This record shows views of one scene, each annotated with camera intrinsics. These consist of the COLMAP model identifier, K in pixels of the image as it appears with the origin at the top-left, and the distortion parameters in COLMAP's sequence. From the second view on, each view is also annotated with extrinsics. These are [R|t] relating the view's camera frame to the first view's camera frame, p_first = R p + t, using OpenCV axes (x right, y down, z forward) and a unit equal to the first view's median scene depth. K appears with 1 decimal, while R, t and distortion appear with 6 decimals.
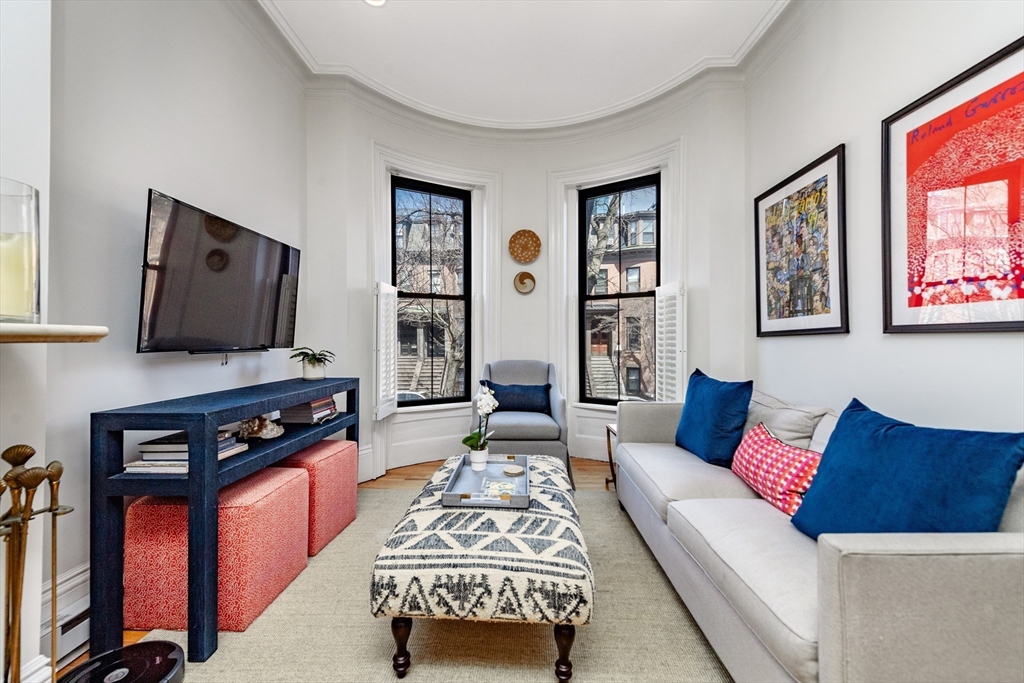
lens RADIAL K [[417.5, 0, 512.5], [0, 417.5, 339.1], [0, 0, 1]] dist [0.010404, -0.000147]
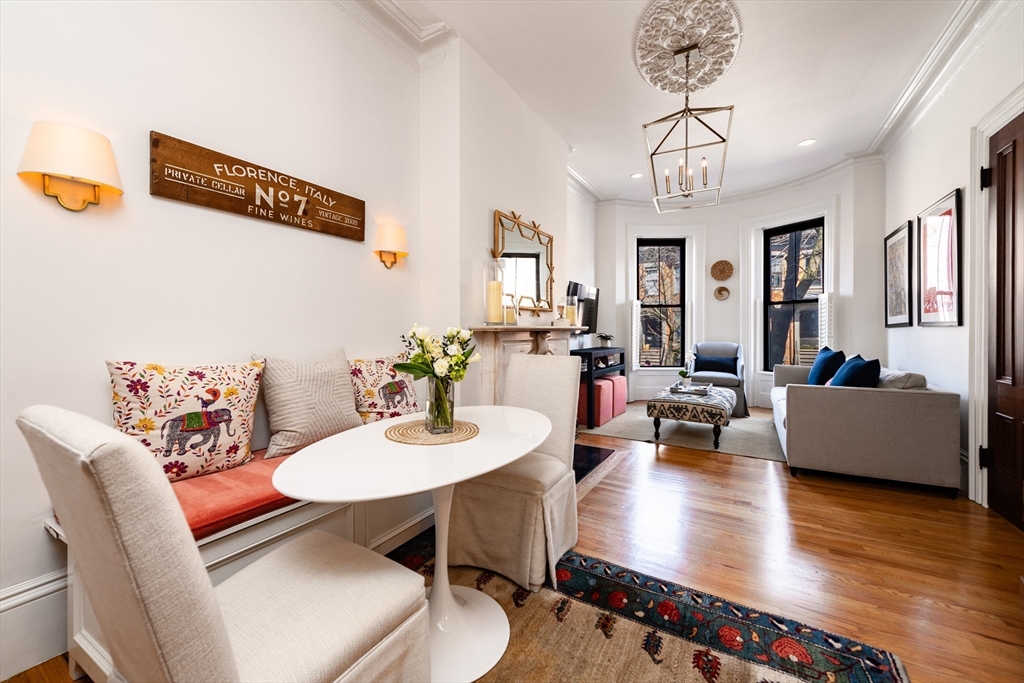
lens RADIAL K [[395.0, 0, 490.3], [0, 395.0, 337.8], [0, 0, 1]] dist [-0.021372, 0.000026]
pose [[0.843834, 0.009944, -0.536511, 0.170086], [0.002197, 0.999756, 0.021986, -0.003530], [0.536599, -0.019731, 0.843607, -1.434427]]
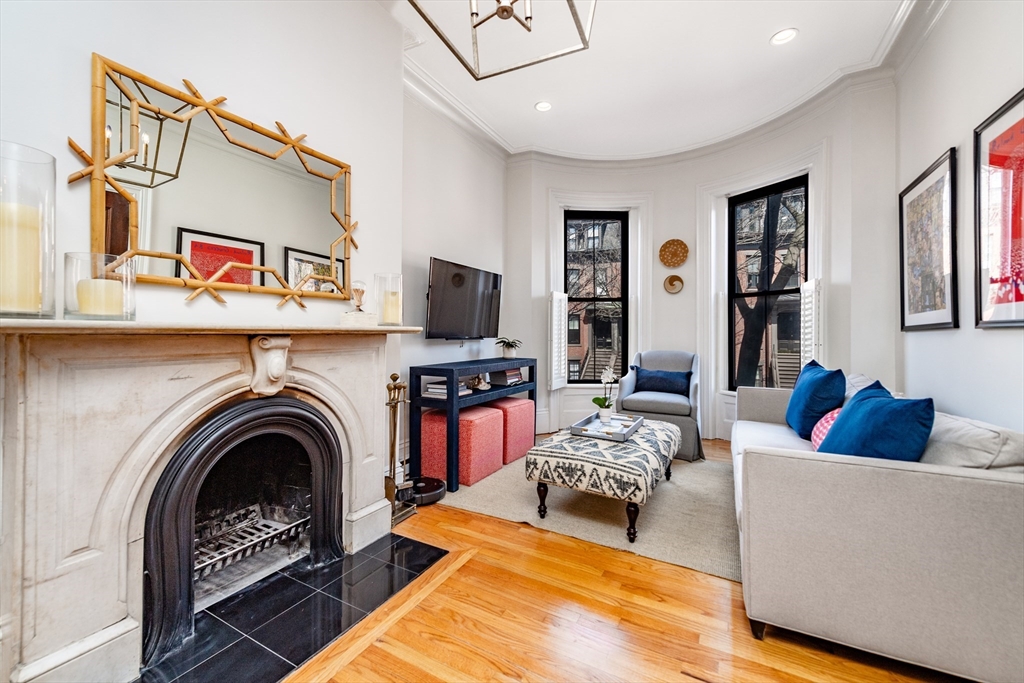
lens RADIAL K [[406.1, 0, 509.9], [0, 406.1, 334.7], [0, 0, 1]] dist [-0.000863, -0.000165]
pose [[0.885853, 0.005751, -0.463929, 0.294983], [-0.003541, 0.999978, 0.005634, 0.000916], [0.463952, -0.003348, 0.885854, -0.431471]]
